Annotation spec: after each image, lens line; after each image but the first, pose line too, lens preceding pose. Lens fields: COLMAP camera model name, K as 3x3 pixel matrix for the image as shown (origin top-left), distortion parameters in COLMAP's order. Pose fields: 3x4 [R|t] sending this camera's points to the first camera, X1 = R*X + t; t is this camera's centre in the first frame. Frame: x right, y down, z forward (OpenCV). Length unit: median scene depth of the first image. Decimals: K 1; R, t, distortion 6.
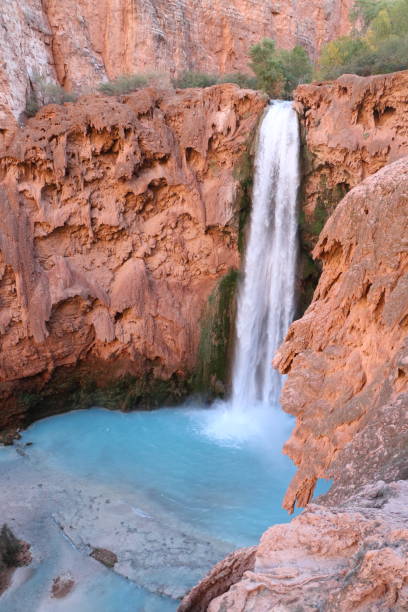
lens RADIAL K [[500.7, 0, 204.0], [0, 500.7, 306.0], [0, 0, 1]] dist [-0.197852, 0.178886]
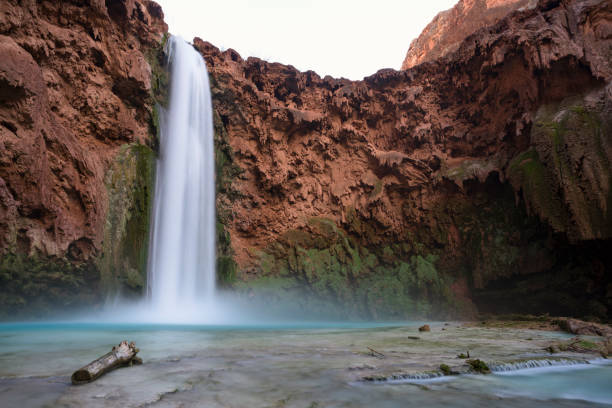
lens RADIAL K [[321.1, 0, 306.0], [0, 321.1, 204.0], [0, 0, 1]] dist [-0.066133, 0.026690]
pose [[0.317405, 0.299084, 0.899891, -0.308523], [0.252013, 0.888233, -0.384098, 0.301289], [-0.914190, 0.348698, 0.206556, 0.706873]]
